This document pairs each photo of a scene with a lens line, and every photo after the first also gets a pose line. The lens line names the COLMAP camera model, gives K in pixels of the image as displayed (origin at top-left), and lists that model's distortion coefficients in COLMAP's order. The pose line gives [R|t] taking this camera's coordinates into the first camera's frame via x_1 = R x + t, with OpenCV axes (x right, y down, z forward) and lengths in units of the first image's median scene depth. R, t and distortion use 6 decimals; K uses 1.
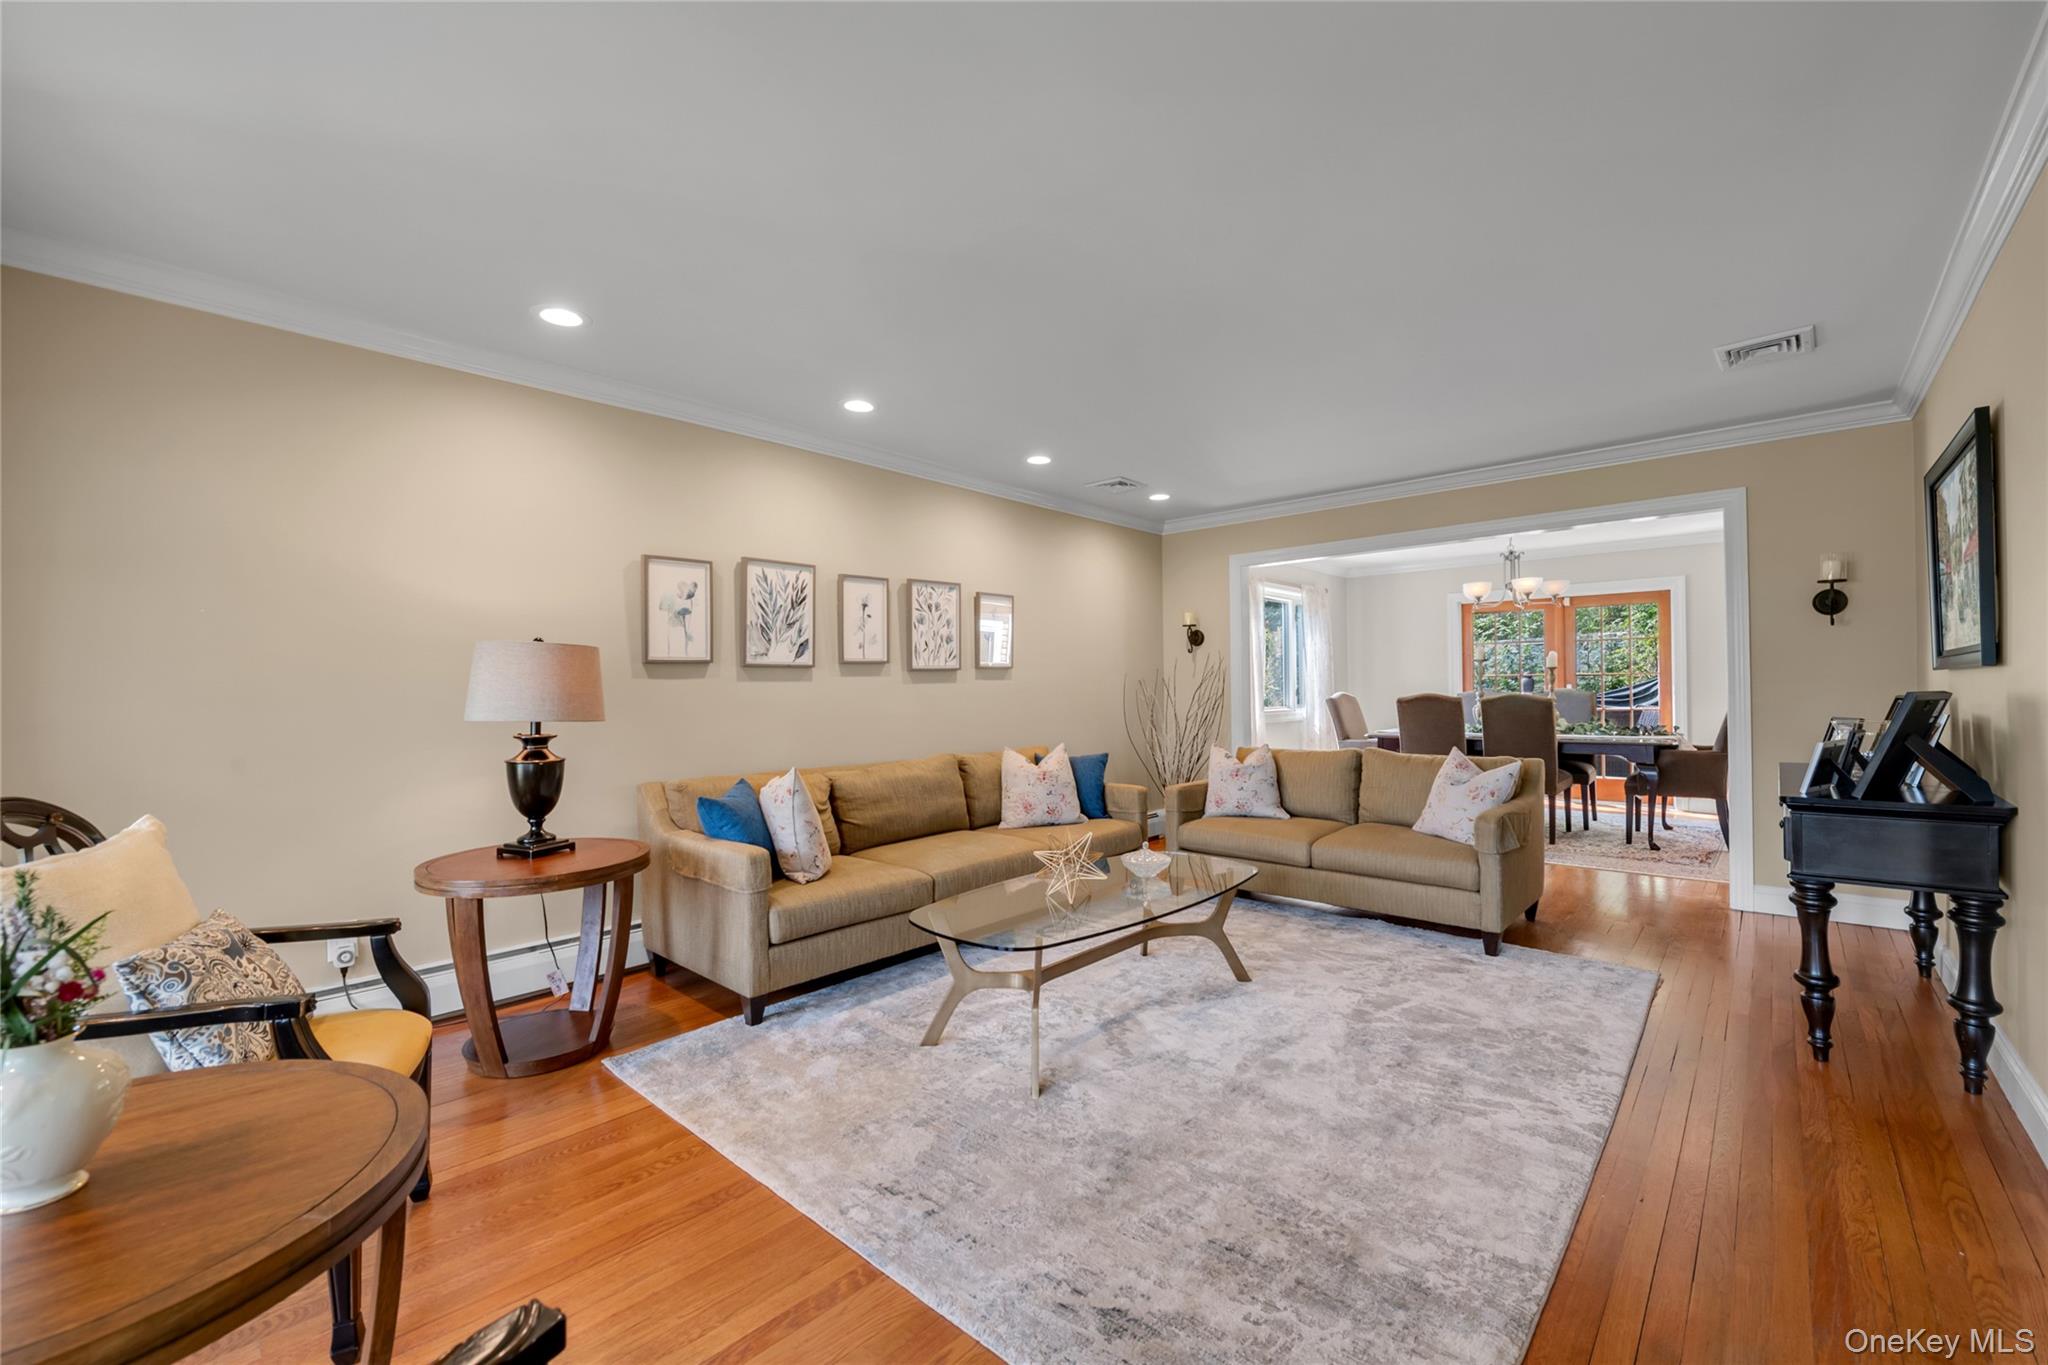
lens RADIAL K [[869.9, 0, 977.6], [0, 869.9, 682.4], [0, 0, 1]] dist [-0.009527, 0.000394]
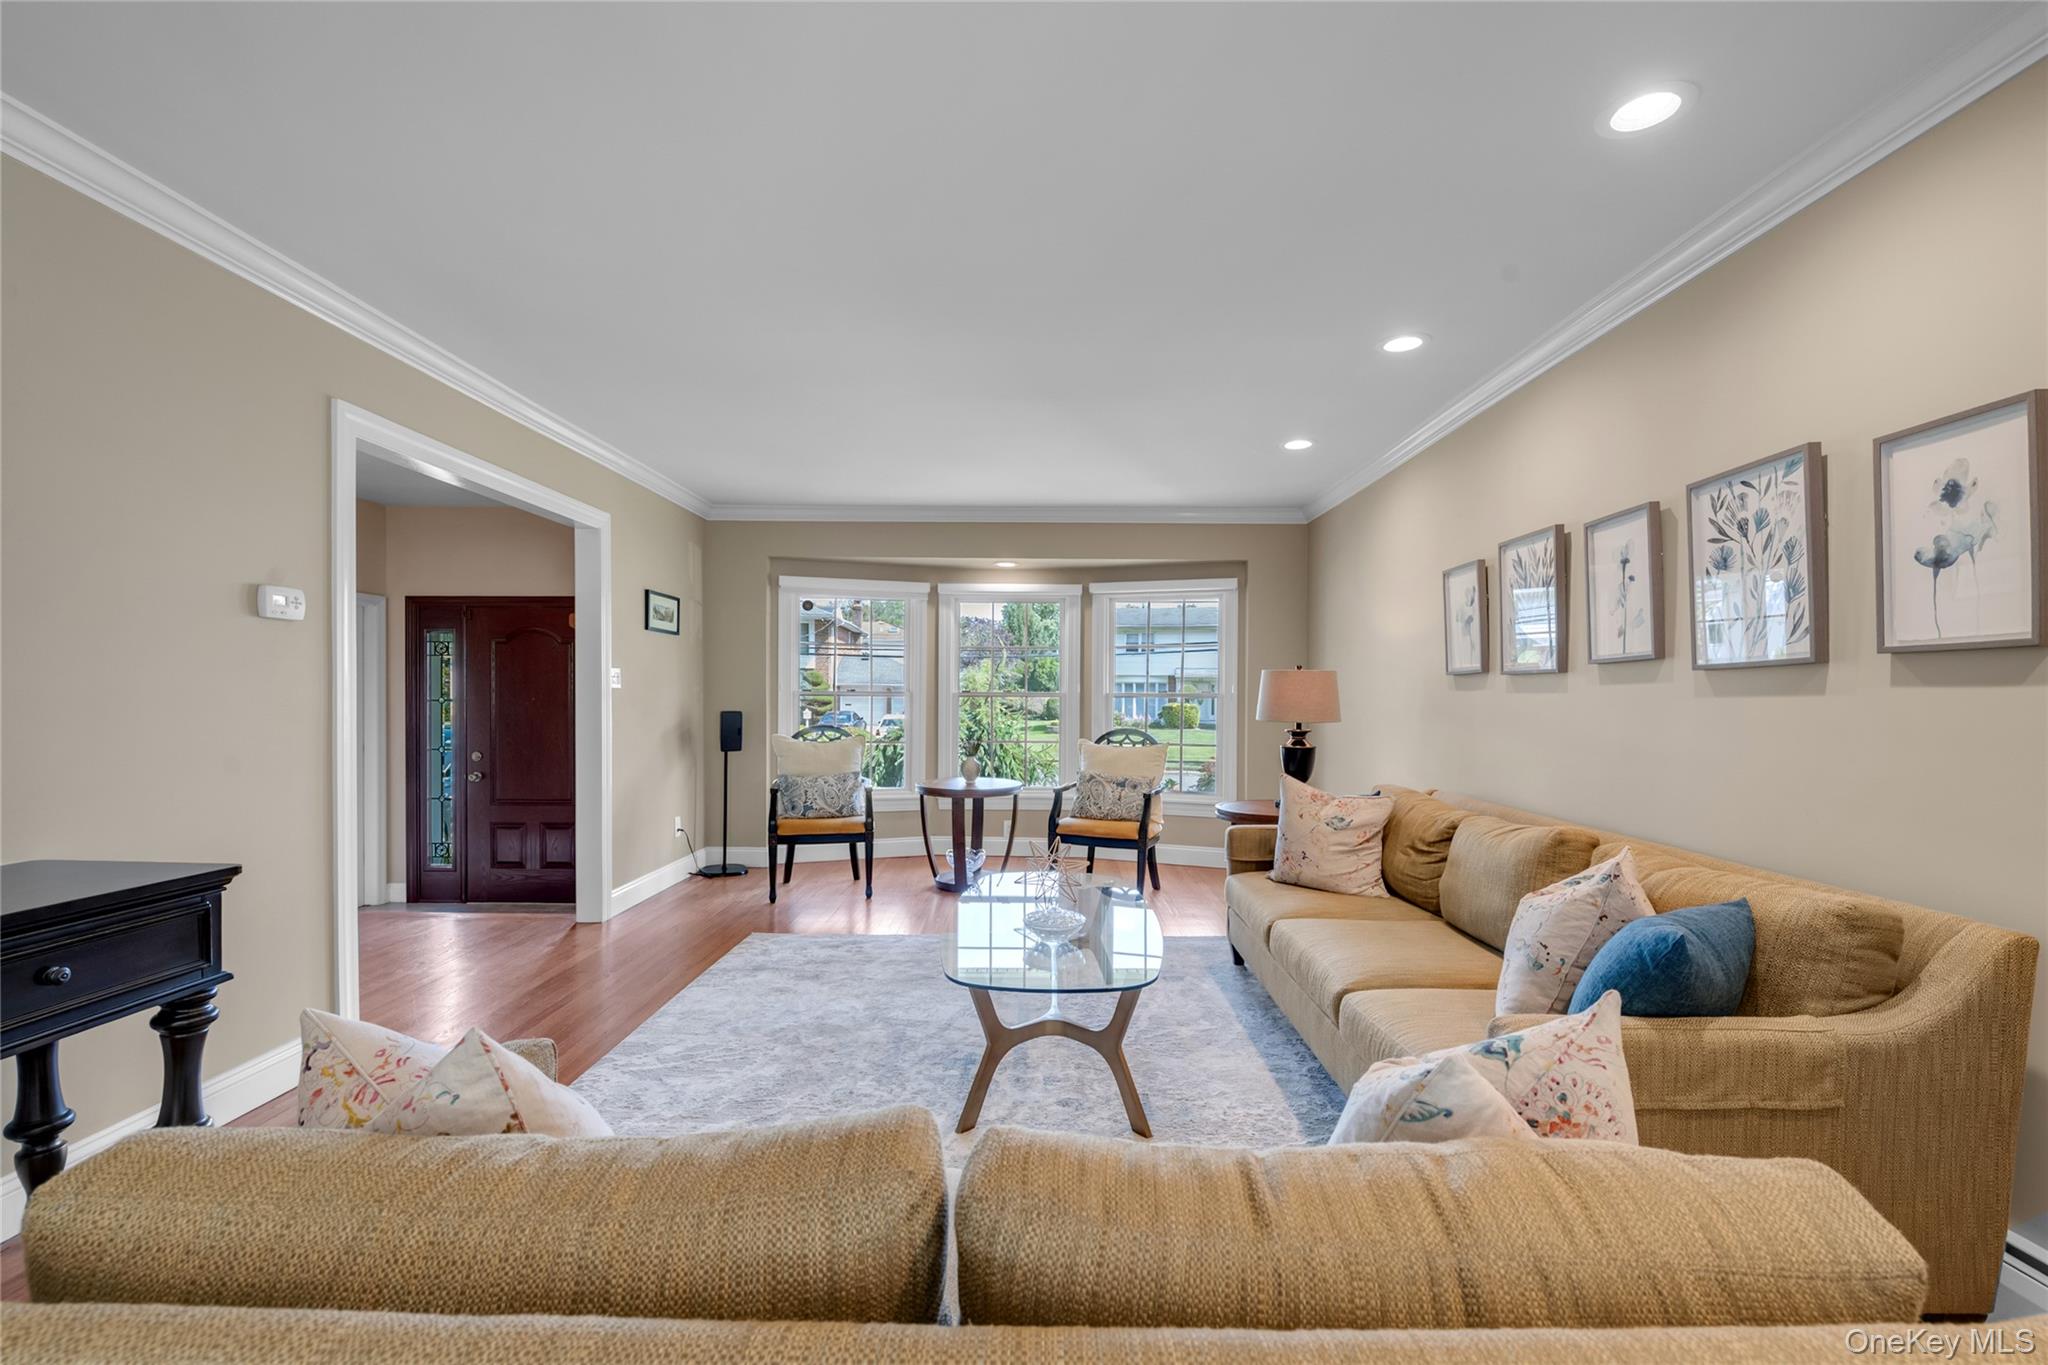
lens RADIAL K [[869.9, 0, 1017.8], [0, 869.9, 698.5], [0, 0, 1]] dist [-0.009527, 0.000394]
pose [[-0.749525, 0.013195, -0.661844, 0.524242], [0.012972, 0.999902, 0.005243, -0.005554], [0.661849, -0.004656, -0.749623, 1.096324]]
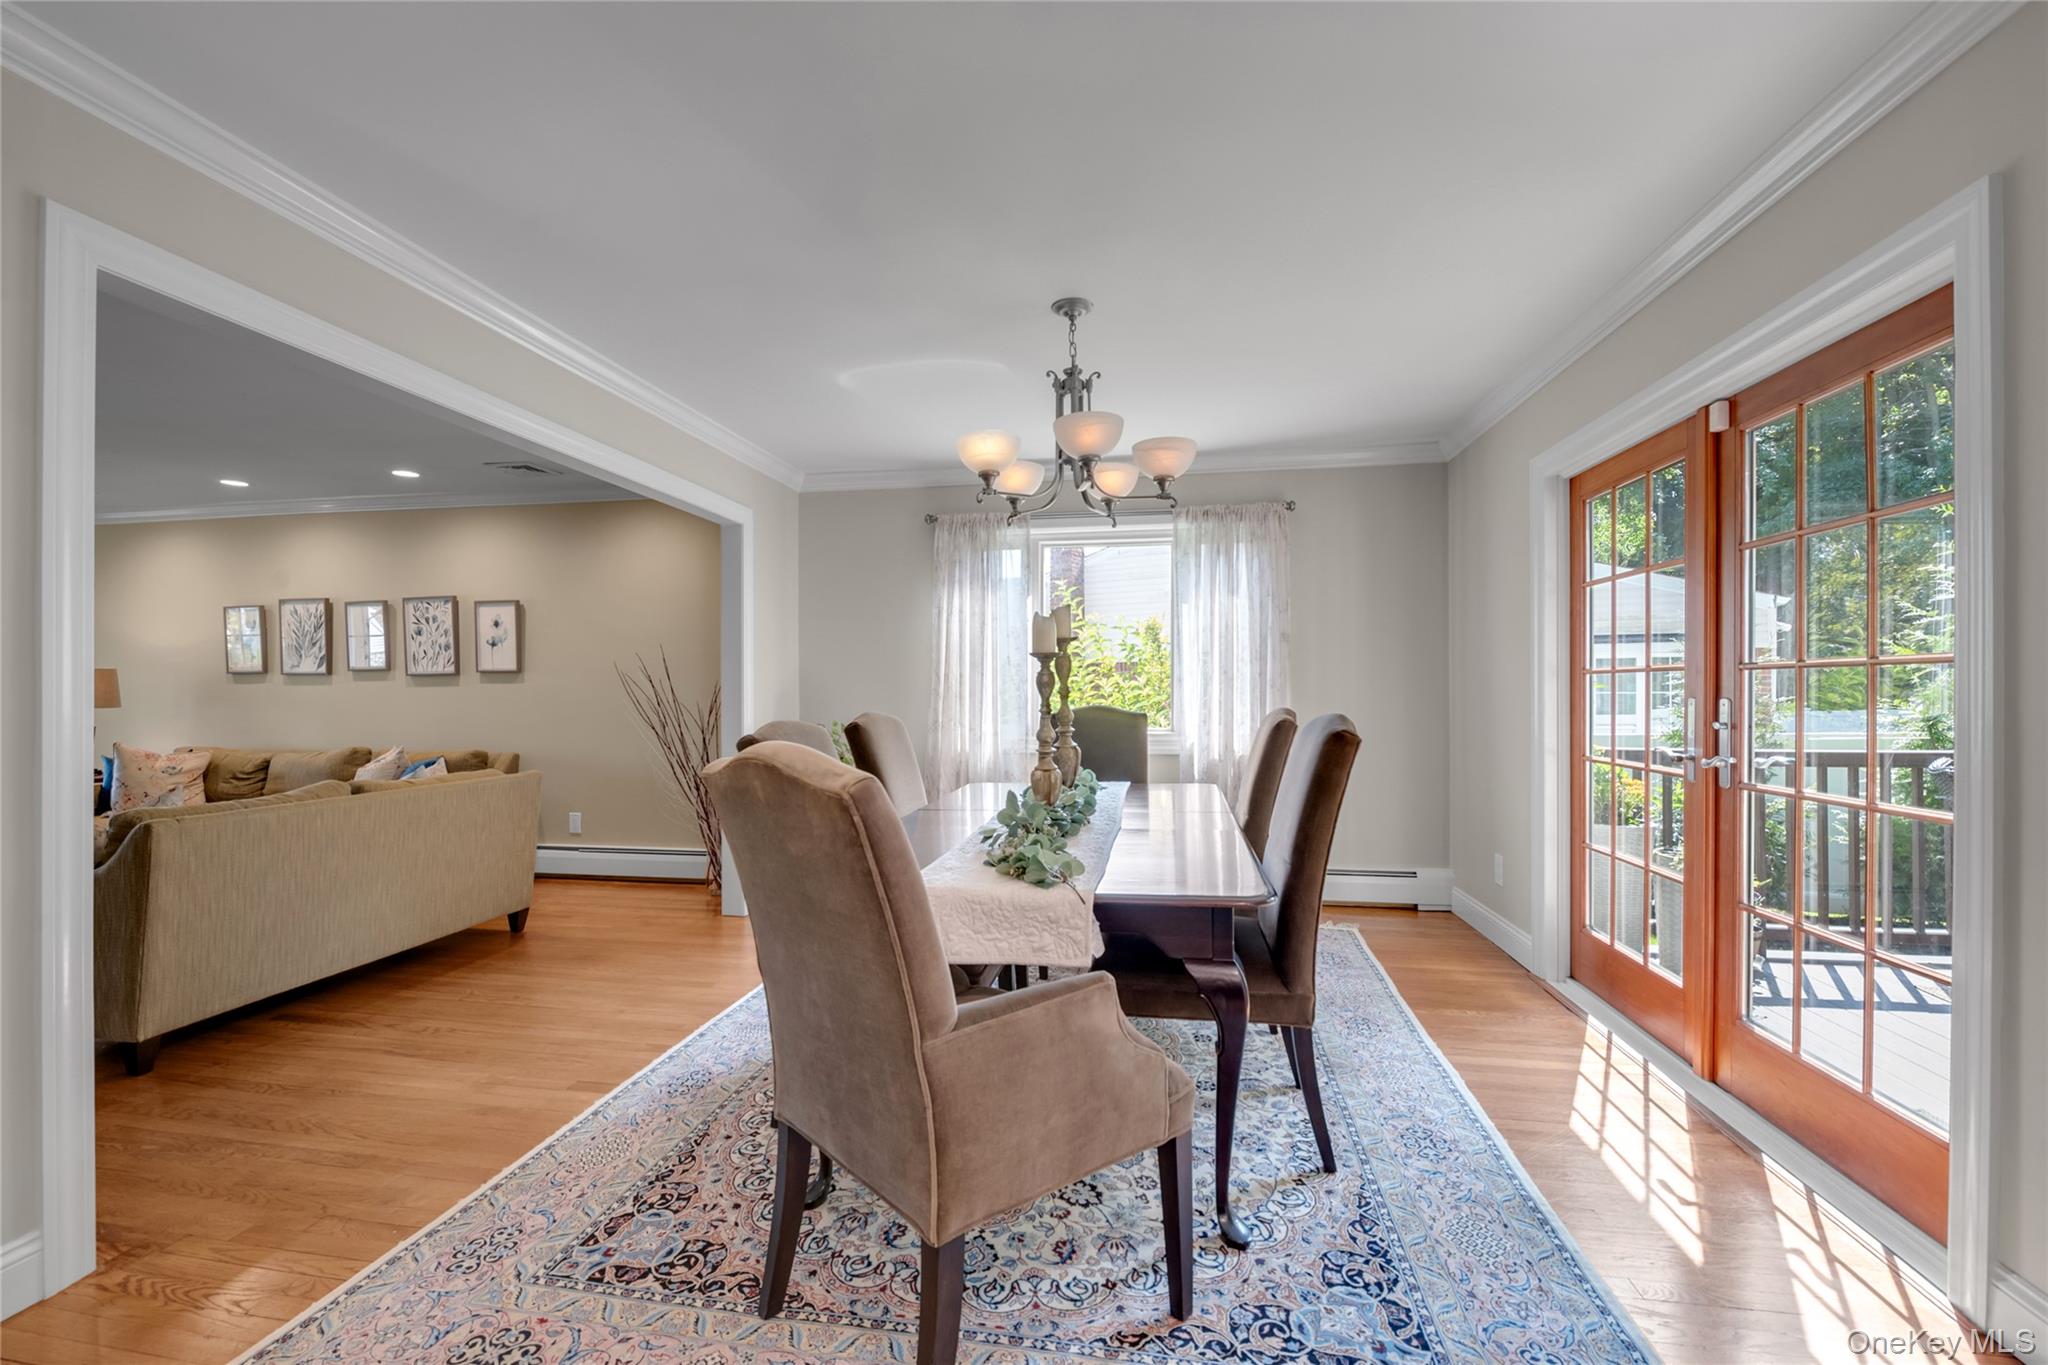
lens RADIAL K [[869.9, 0, 1015.0], [0, 869.9, 689.6], [0, 0, 1]] dist [-0.009527, 0.000394]
pose [[0.529714, 0.011327, -0.848101, 1.328102], [0.004182, 0.999864, 0.015966, -0.010422], [0.848166, -0.012004, 0.529594, 1.061009]]
